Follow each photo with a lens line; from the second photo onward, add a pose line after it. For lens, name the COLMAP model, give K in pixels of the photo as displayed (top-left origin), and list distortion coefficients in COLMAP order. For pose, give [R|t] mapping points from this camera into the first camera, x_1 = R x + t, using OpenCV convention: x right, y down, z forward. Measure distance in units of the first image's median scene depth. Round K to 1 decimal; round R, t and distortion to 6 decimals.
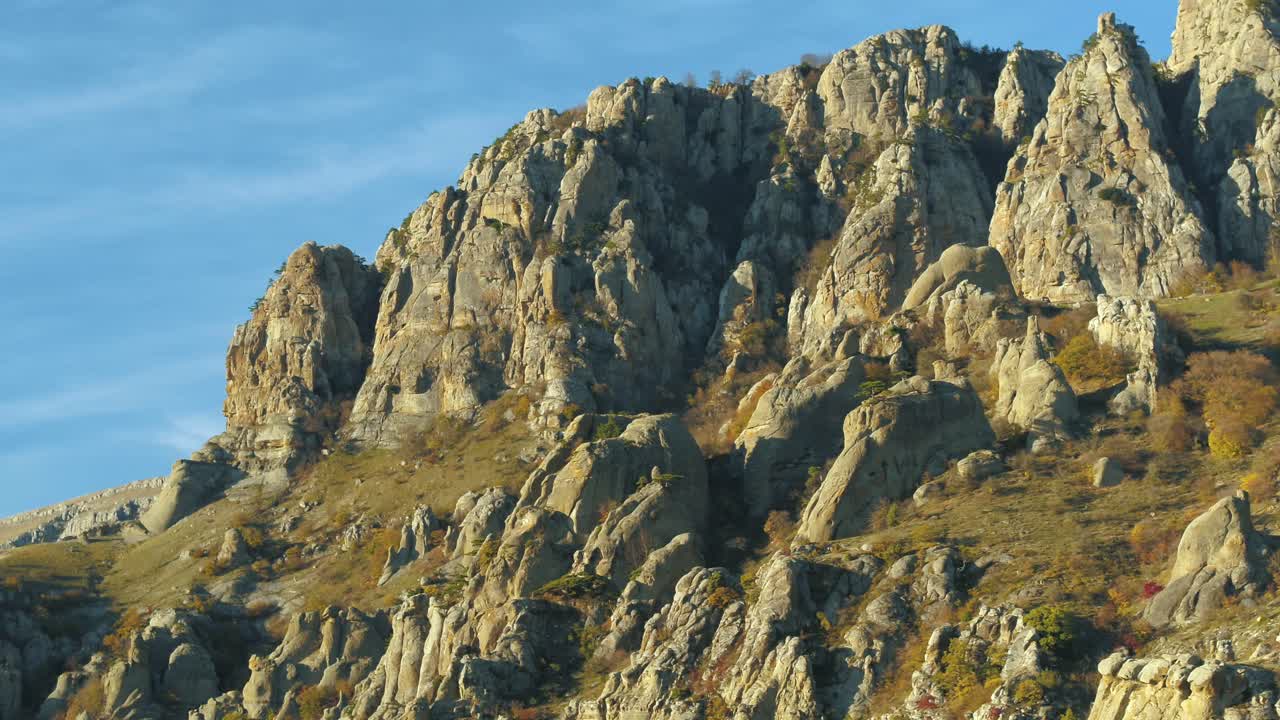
lens RADIAL K [[3361.8, 0, 640.0], [0, 3361.8, 360.0], [0, 0, 1]] dist [0.054512, 0.538440]
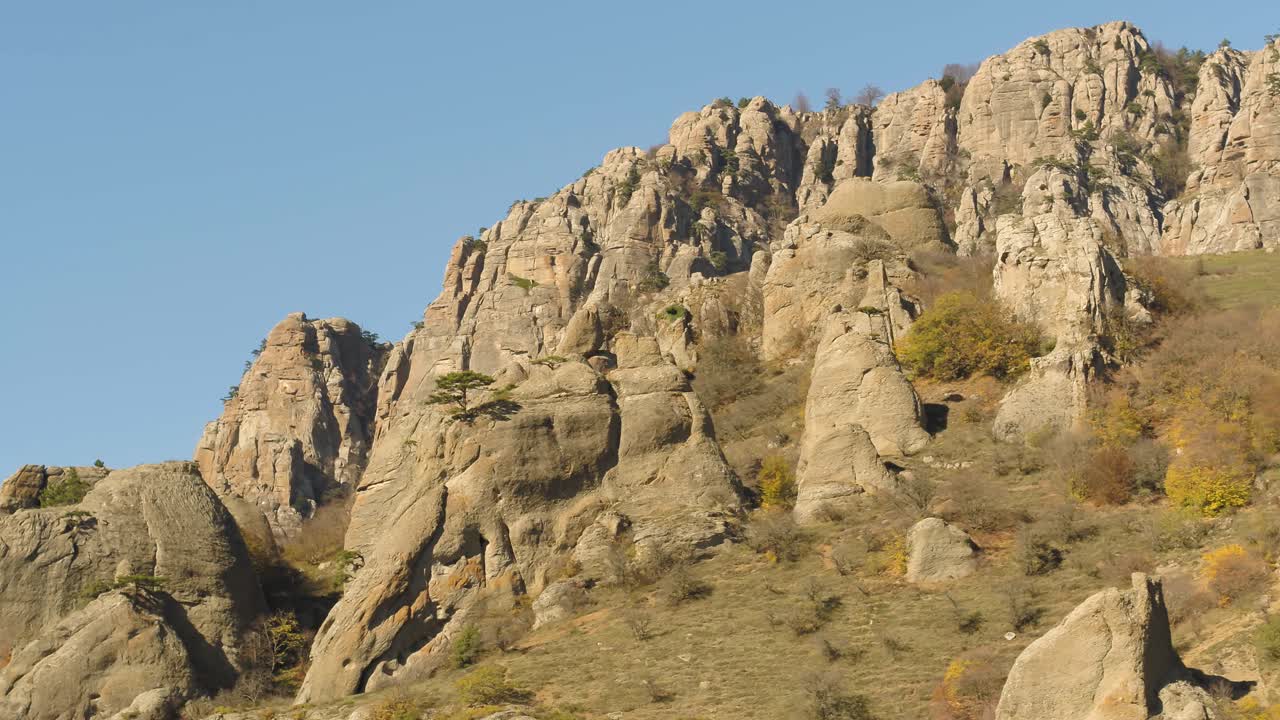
lens RADIAL K [[3361.8, 0, 640.0], [0, 3361.8, 360.0], [0, 0, 1]] dist [0.054512, 0.538440]
pose [[0.993716, -0.022550, -0.109634, 0.067771], [0.017744, 0.998846, -0.044619, 0.012267], [0.110514, 0.042393, 0.992970, 0.237241]]
